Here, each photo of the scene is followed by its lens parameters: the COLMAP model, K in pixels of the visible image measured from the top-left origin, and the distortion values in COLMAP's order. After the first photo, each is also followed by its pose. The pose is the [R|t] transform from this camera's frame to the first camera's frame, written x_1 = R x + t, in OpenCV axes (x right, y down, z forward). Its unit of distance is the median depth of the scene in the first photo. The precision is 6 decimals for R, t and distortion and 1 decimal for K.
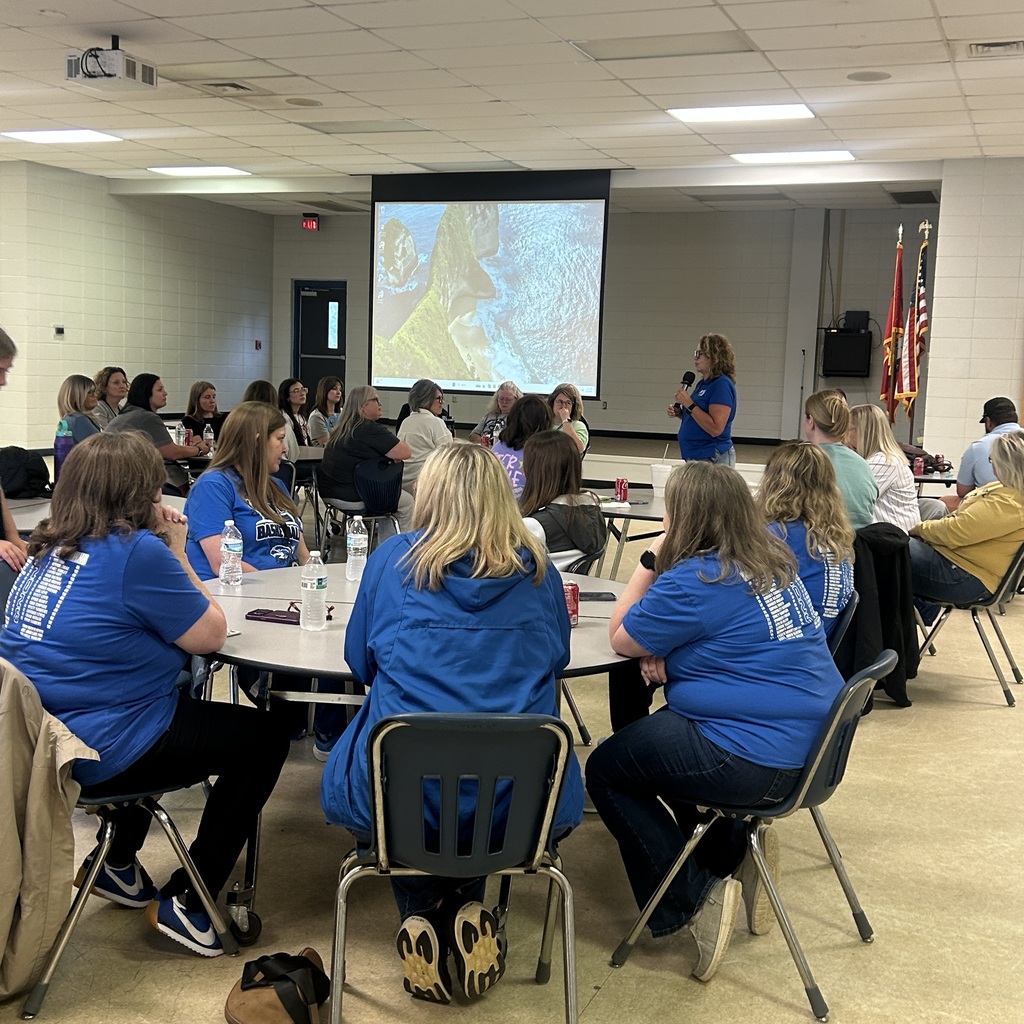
lens RADIAL K [[1310.4, 0, 508.4], [0, 1310.4, 507.1], [0, 0, 1]] dist [0.063499, -0.086519]
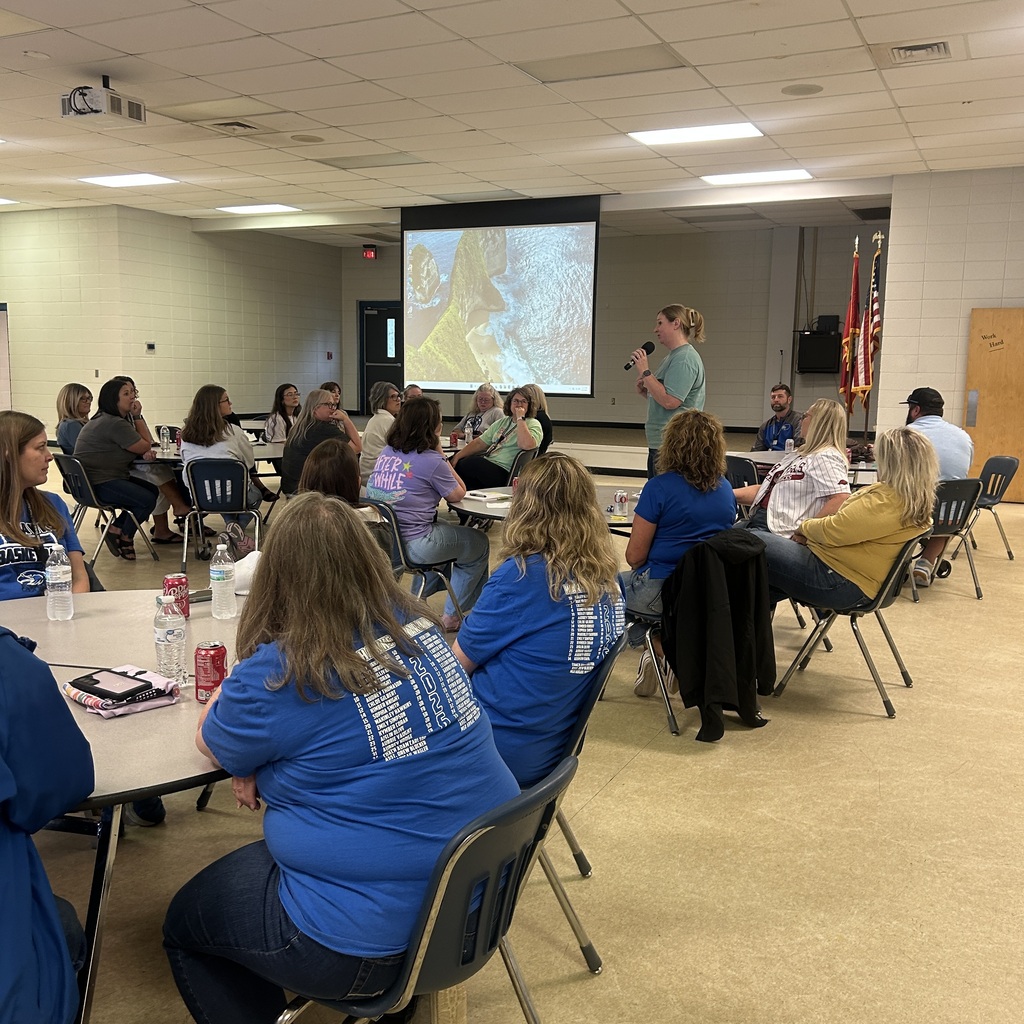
lens RADIAL K [[1020.7, 0, 512.0], [0, 1020.7, 512.0], [0, 0, 1]] dist [0.041918, -0.042730]
pose [[0.997285, -0.008476, -0.073145, 0.064719], [0.010738, 0.999475, 0.030581, -0.009131], [0.072847, -0.031284, 0.996852, 0.097663]]
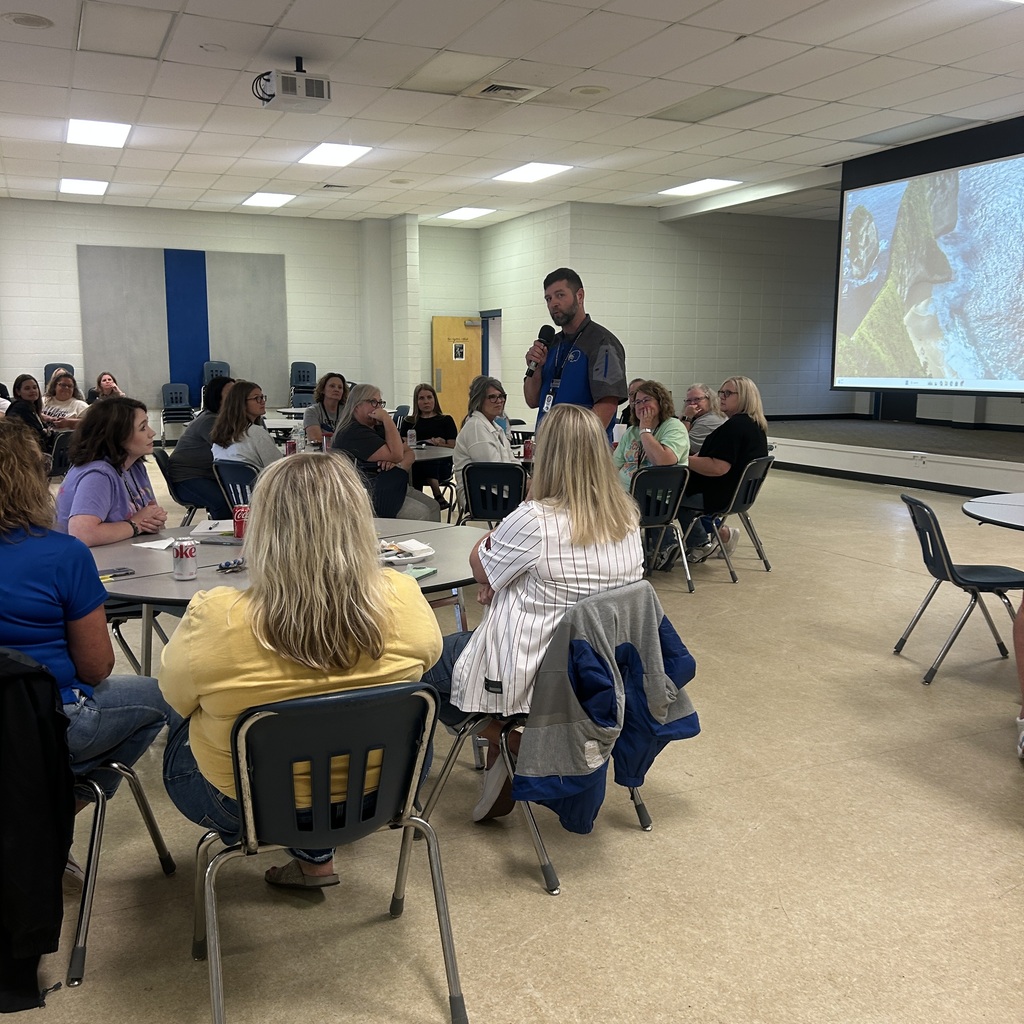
lens RADIAL K [[1020.7, 0, 512.0], [0, 1020.7, 512.0], [0, 0, 1]] dist [0.041918, -0.042730]
pose [[0.732167, 0.063919, -0.678120, 0.261244], [-0.049774, 0.997946, 0.040324, -0.021517], [0.679304, 0.004229, 0.733844, 0.324583]]
